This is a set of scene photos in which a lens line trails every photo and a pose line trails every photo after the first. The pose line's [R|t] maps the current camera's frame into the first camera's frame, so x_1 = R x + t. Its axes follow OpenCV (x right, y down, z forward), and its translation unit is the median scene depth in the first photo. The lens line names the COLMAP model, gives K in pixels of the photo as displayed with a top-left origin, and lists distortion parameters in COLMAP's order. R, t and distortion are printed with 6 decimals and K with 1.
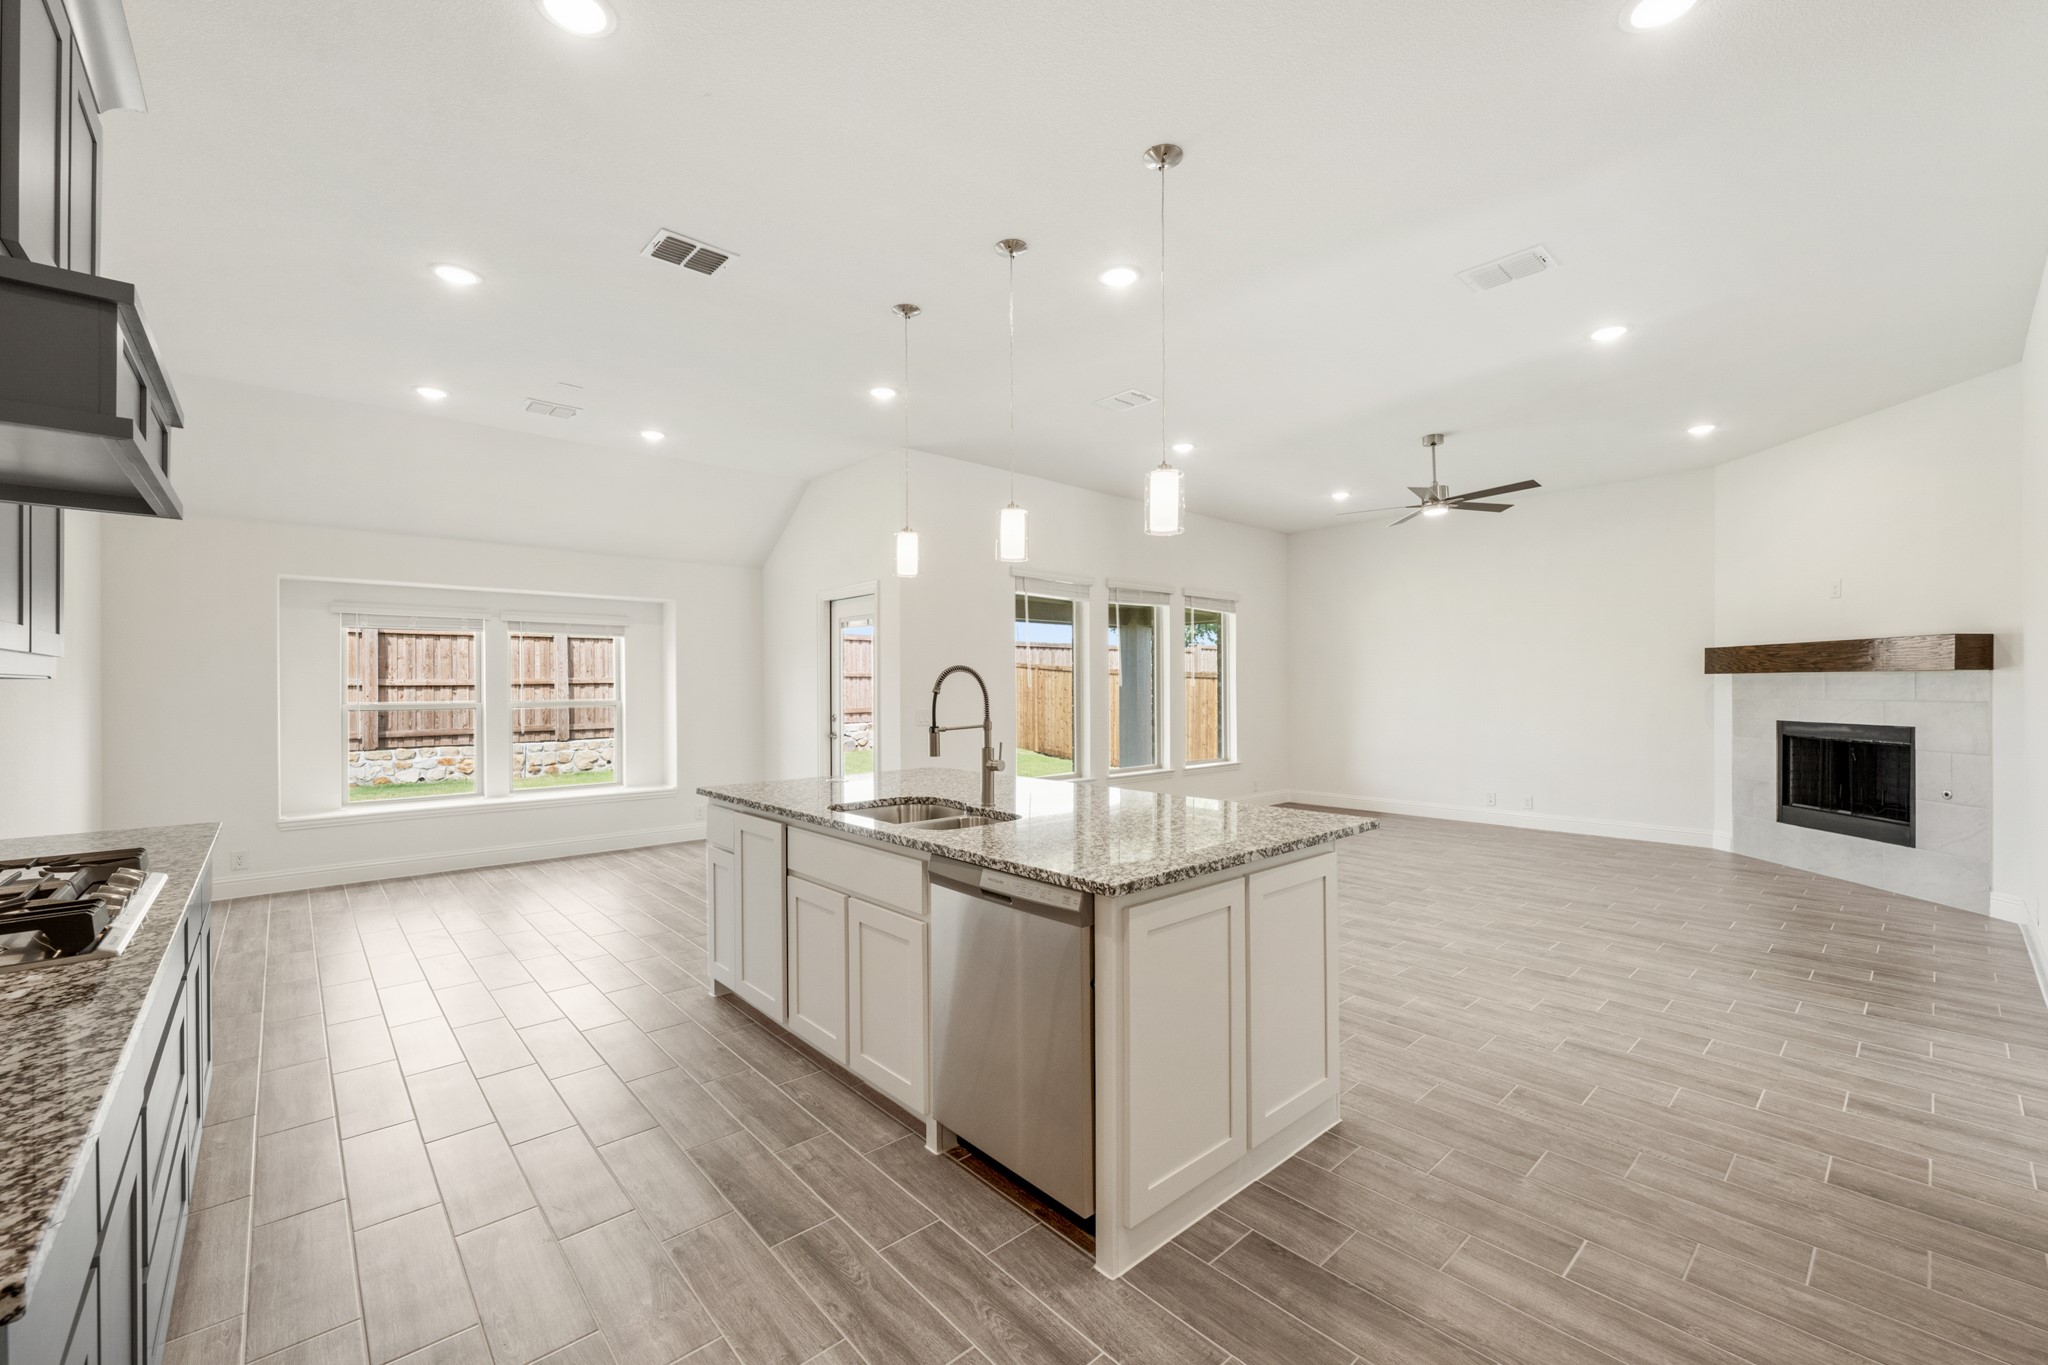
lens RADIAL K [[839.3, 0, 1013.7], [0, 839.3, 685.7], [0, 0, 1]] dist [-0.003292, -0.002401]
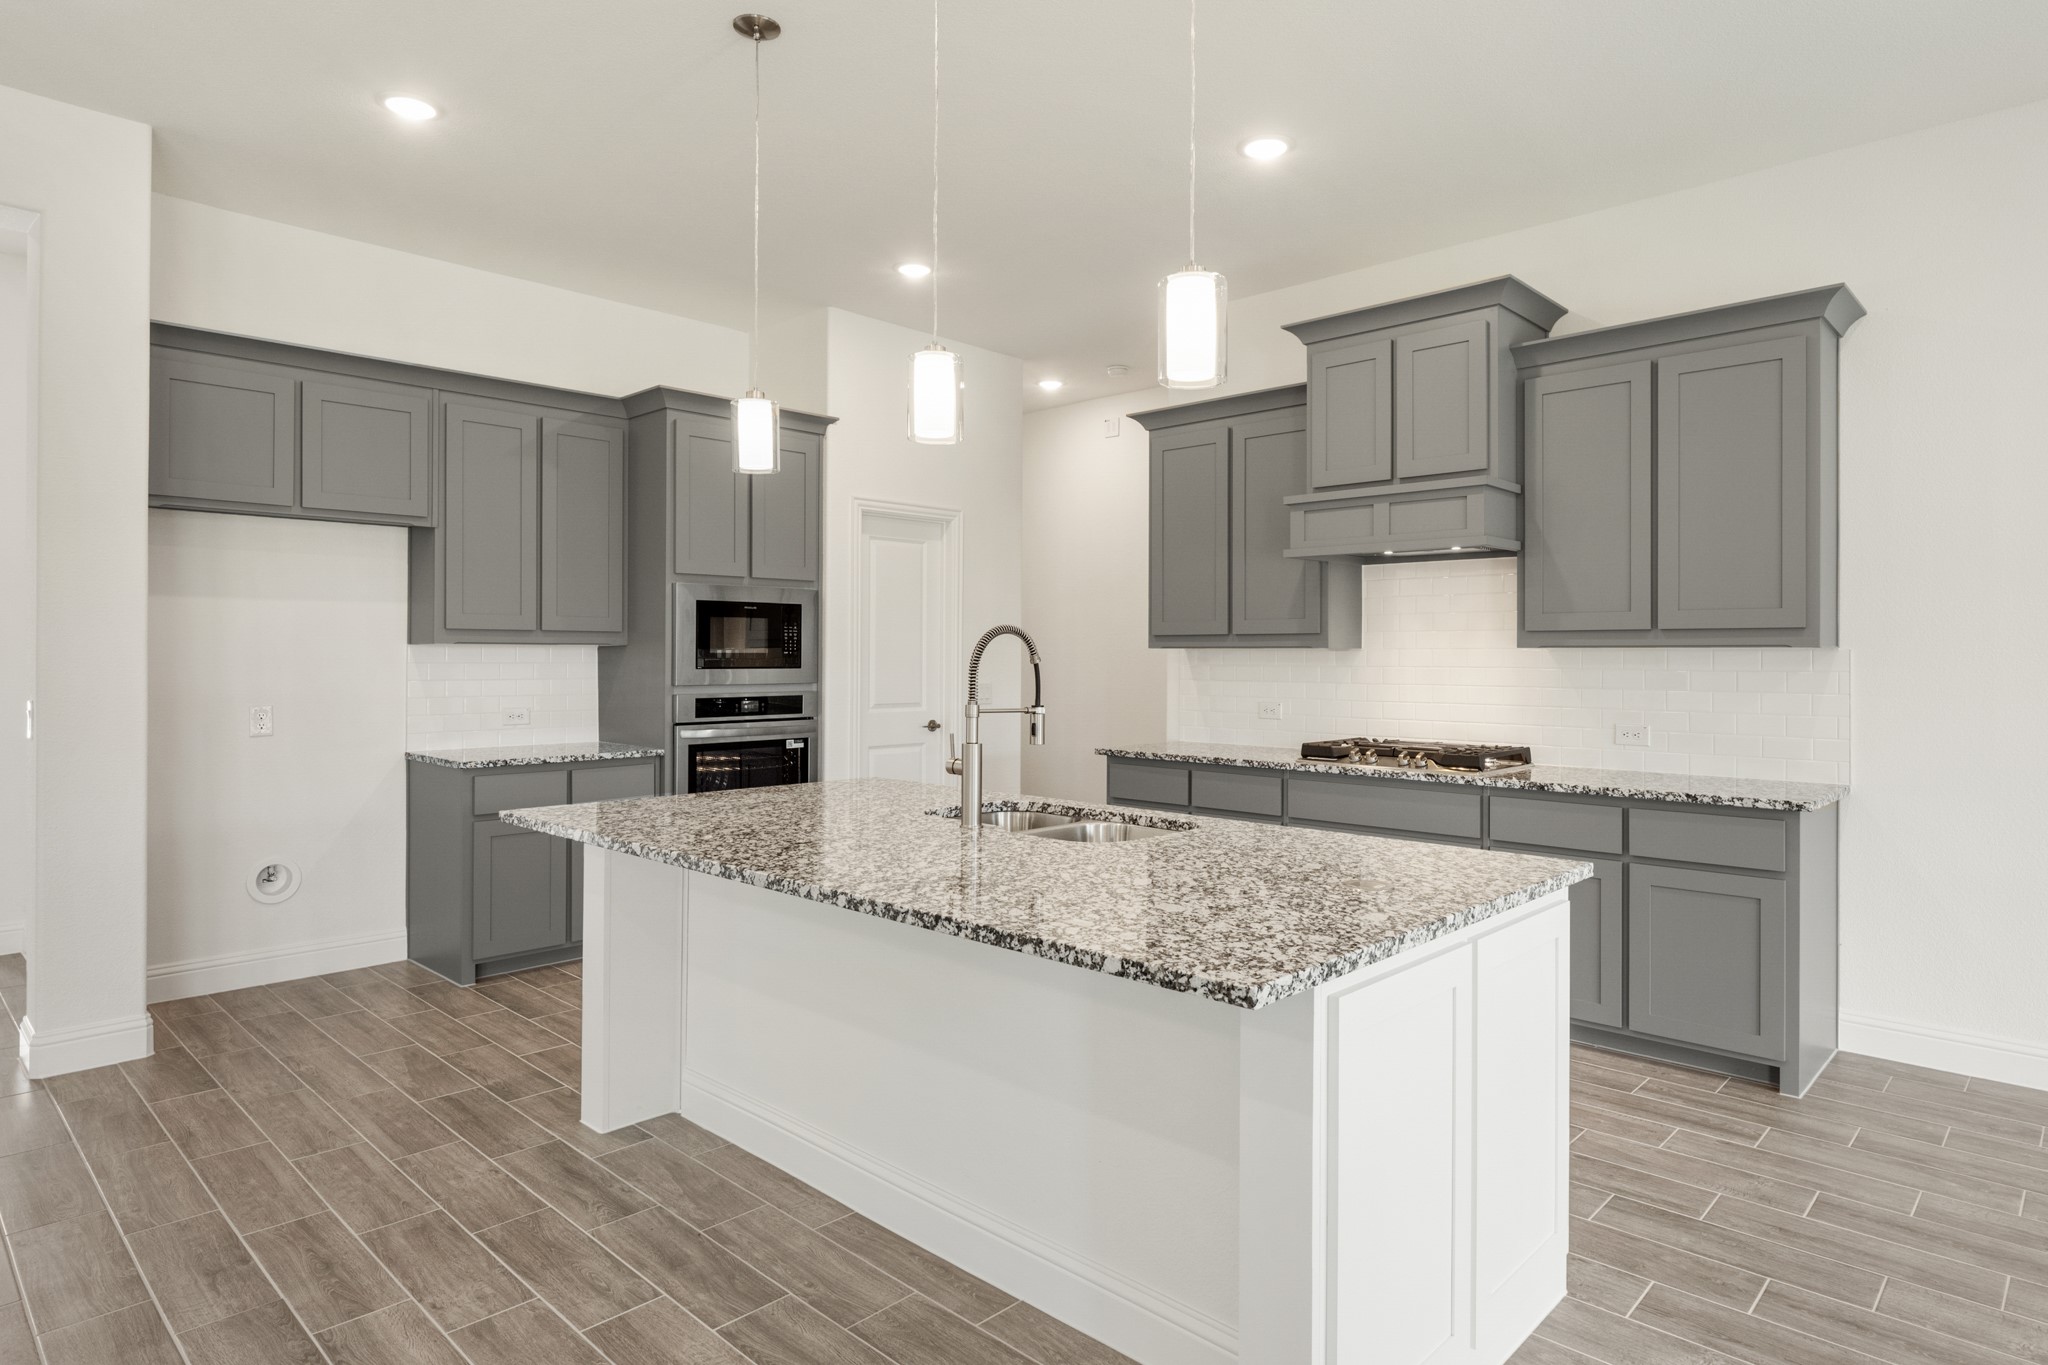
lens RADIAL K [[1152.8, 0, 1052.8], [0, 1152.8, 650.7], [0, 0, 1]] dist [0.000314, -0.001589]
pose [[-0.995369, 0.000942, -0.096119, -0.004225], [0.001386, 0.999989, -0.004559, 0.001685], [0.096113, -0.004671, -0.995359, 0.946519]]
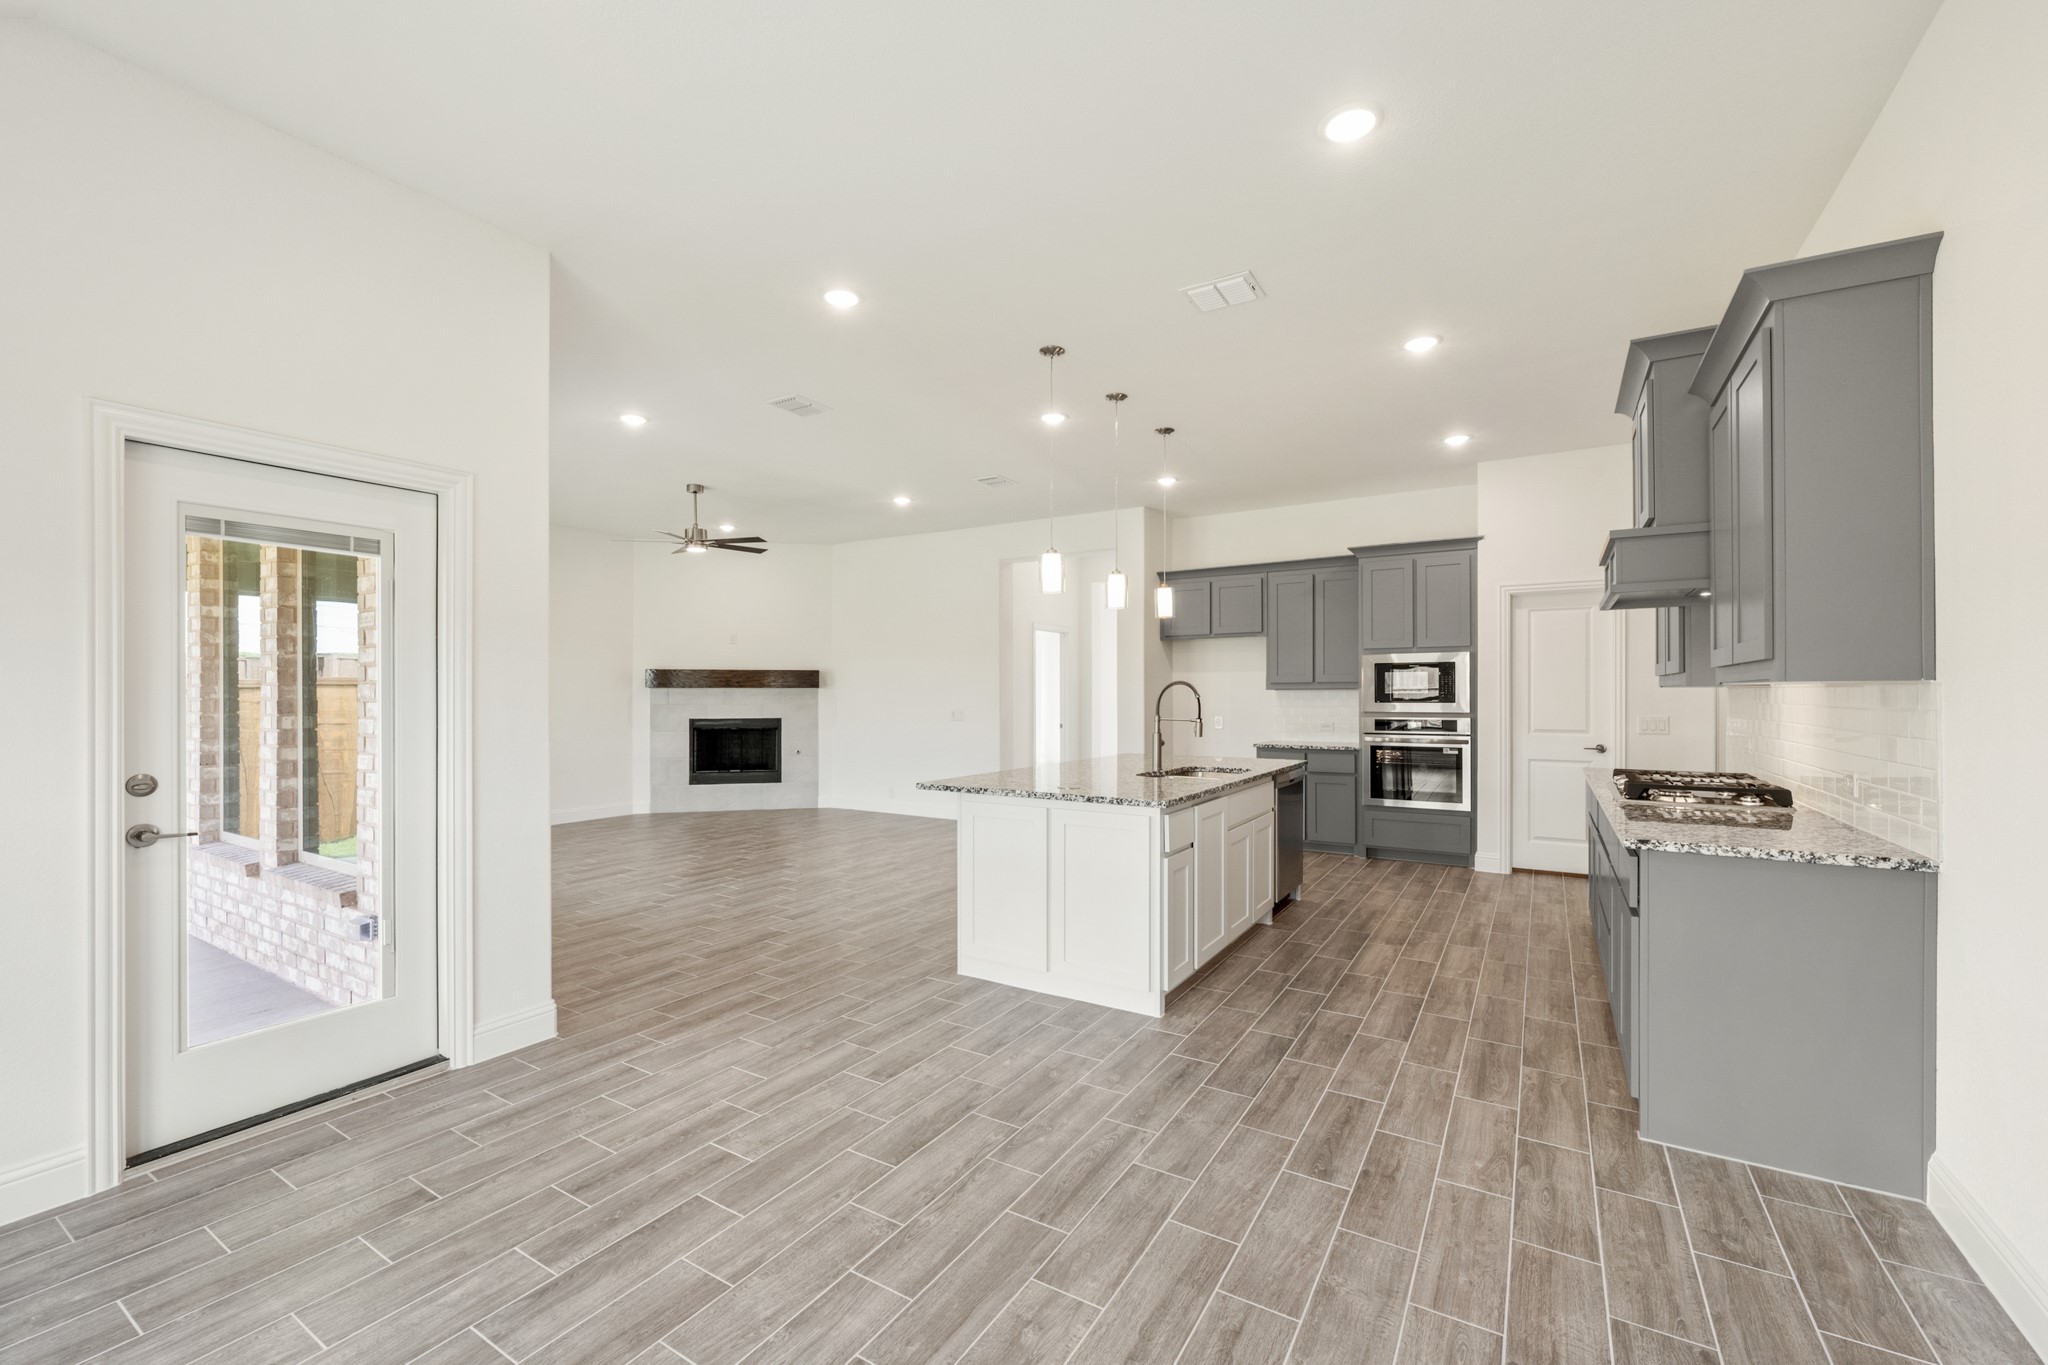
lens RADIAL K [[839.3, 0, 1040.2], [0, 839.3, 684.7], [0, 0, 1]] dist [-0.003292, -0.002401]
pose [[-0.311072, 0.015237, 0.950264, -0.706883], [0.001779, 0.999879, -0.015450, 0.004371], [-0.950385, -0.003116, -0.311062, 0.824322]]
